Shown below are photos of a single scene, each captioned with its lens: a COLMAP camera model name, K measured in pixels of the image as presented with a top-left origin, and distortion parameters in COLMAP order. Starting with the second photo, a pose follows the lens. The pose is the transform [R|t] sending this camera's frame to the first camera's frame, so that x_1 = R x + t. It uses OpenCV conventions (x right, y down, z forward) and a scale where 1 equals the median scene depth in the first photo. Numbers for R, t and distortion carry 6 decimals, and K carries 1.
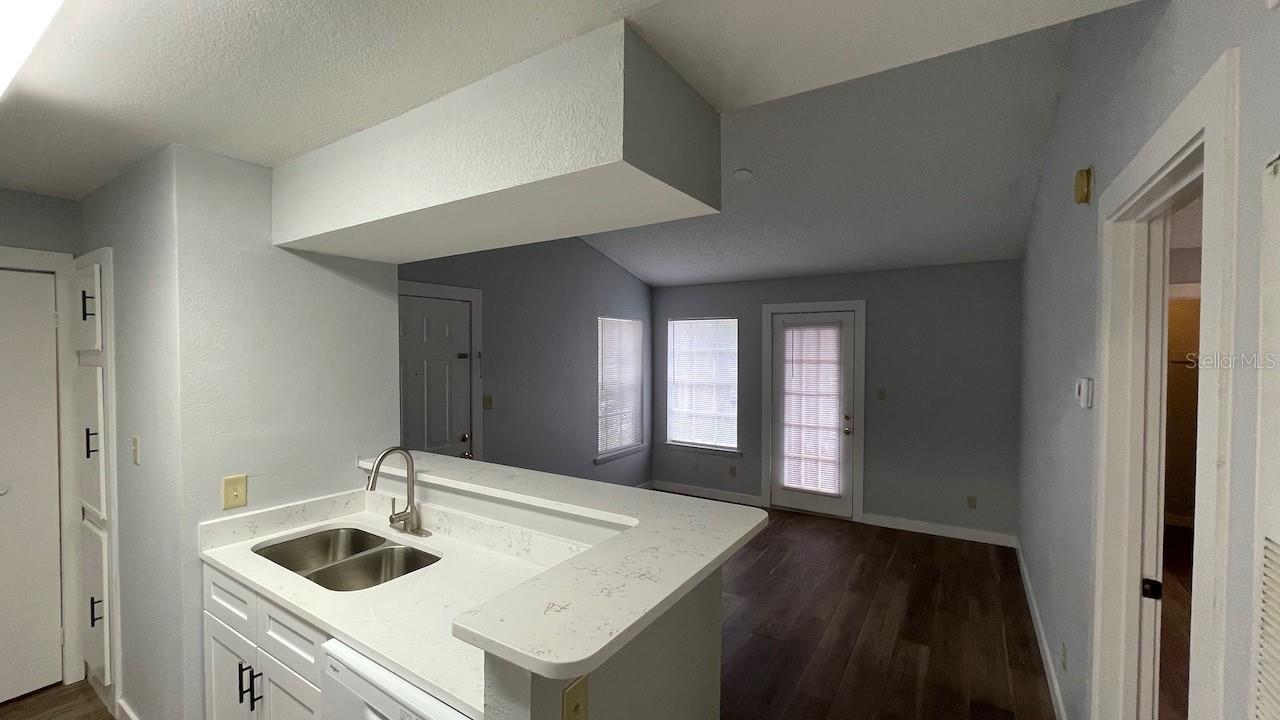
lens RADIAL K [[516.4, 0, 639.8], [0, 516.4, 360.9], [0, 0, 1]] dist [-0.000718, -0.000446]
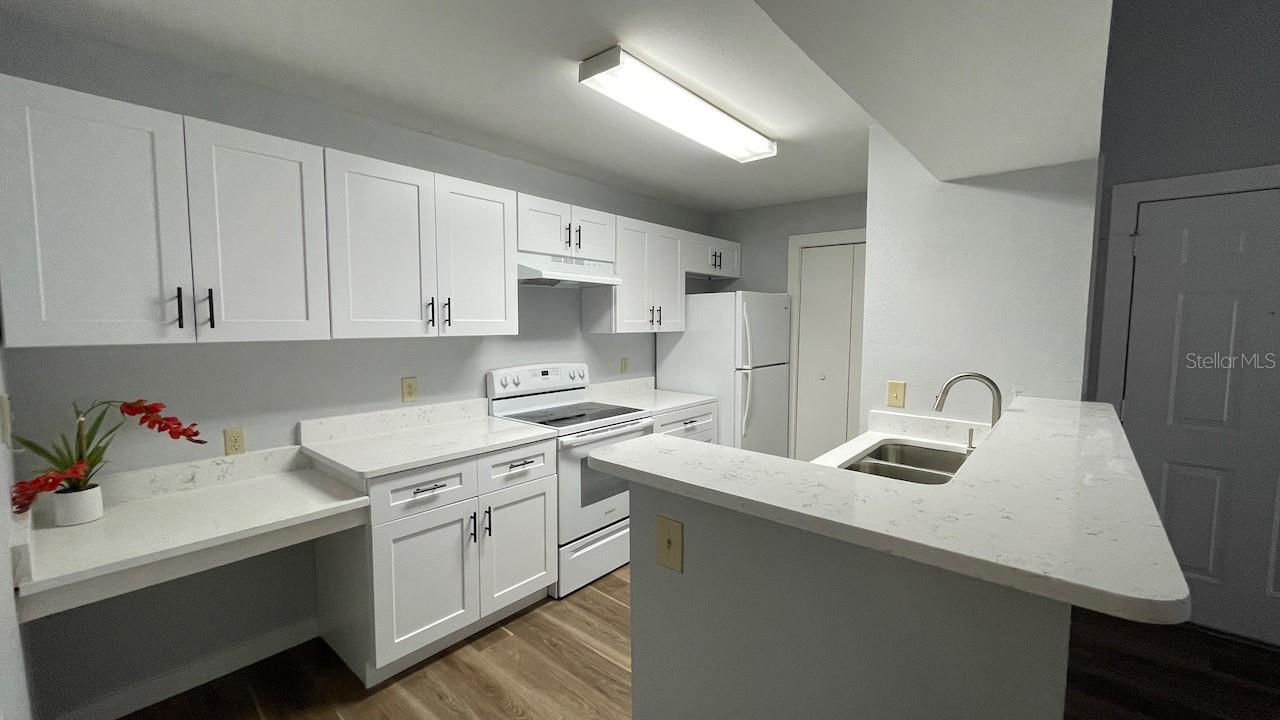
lens RADIAL K [[516.4, 0, 639.8], [0, 516.4, 360.9], [0, 0, 1]] dist [-0.000718, -0.000446]
pose [[-0.135547, 0.079009, -0.987616, 0.263402], [-0.020983, 0.996363, 0.082588, 0.042428], [0.990549, 0.031918, -0.133397, 0.278780]]
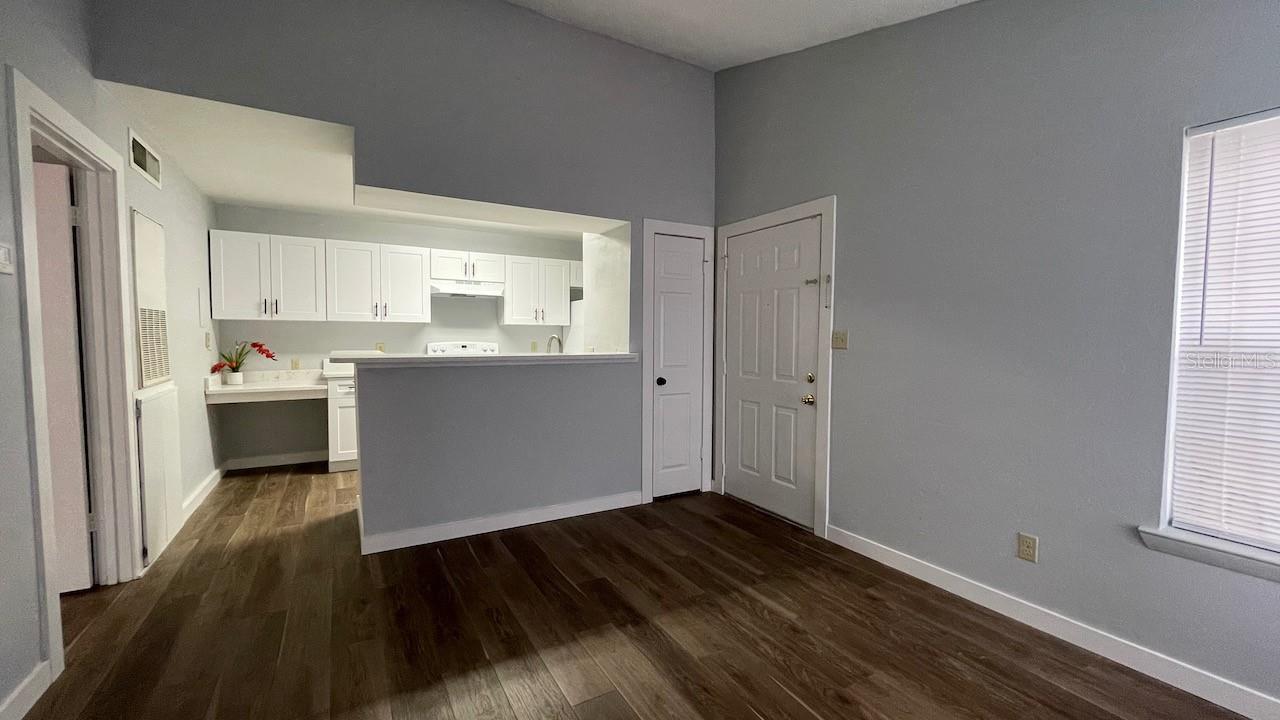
lens RADIAL K [[512.4, 0, 639.8], [0, 512.4, 360.9], [0, 0, 1]] dist [-0.008576, -0.000098]
pose [[-0.452541, 0.044189, -0.890648, 0.521168], [-0.024169, 0.997797, 0.061785, 0.071869], [0.891416, 0.049486, -0.450476, 1.083040]]
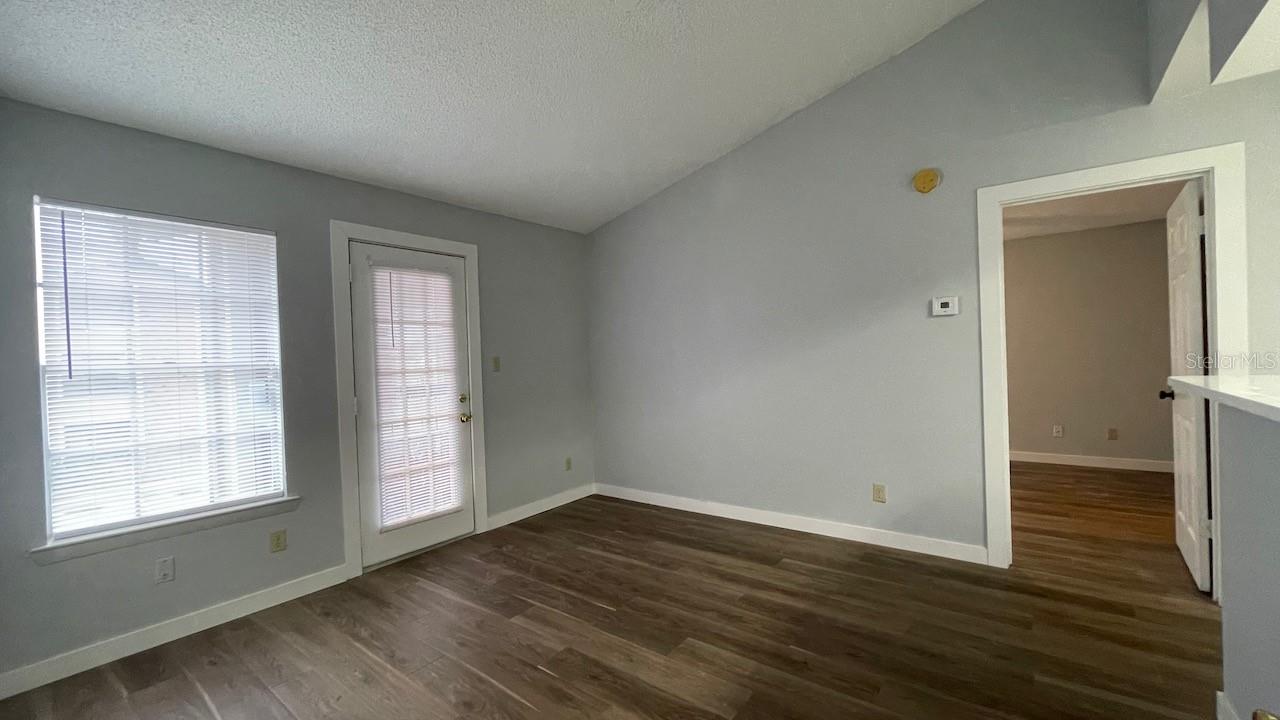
lens RADIAL K [[508.0, 0, 642.7], [0, 508.0, 357.8], [0, 0, 1]] dist [0.000078, -0.004893]
pose [[0.083812, -0.008374, 0.996446, -0.380589], [0.053646, 0.998552, 0.003880, 0.076437], [-0.995037, 0.053130, 0.084140, 0.841049]]
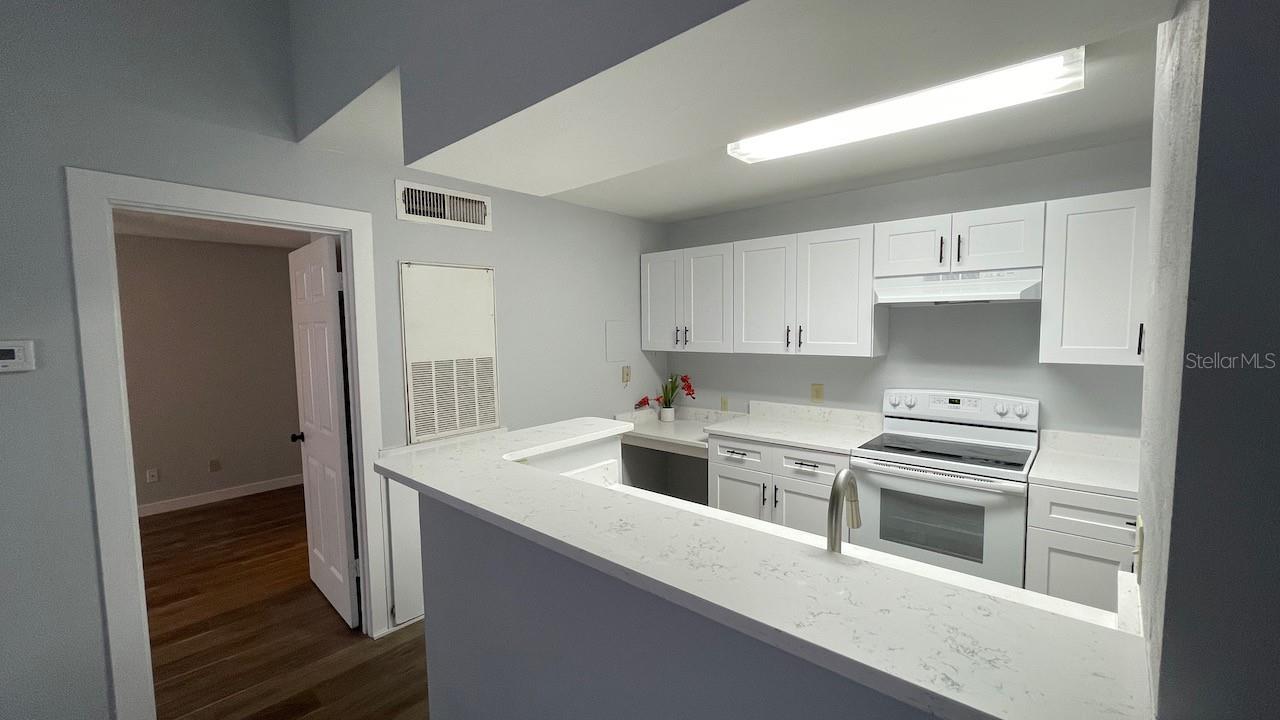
lens RADIAL K [[516.4, 0, 639.8], [0, 516.4, 360.9], [0, 0, 1]] dist [-0.000718, -0.000446]
pose [[-0.987929, 0.004389, 0.154842, -0.183912], [0.018150, 0.995993, 0.087568, 0.003501], [-0.153837, 0.089322, -0.984051, 0.796525]]
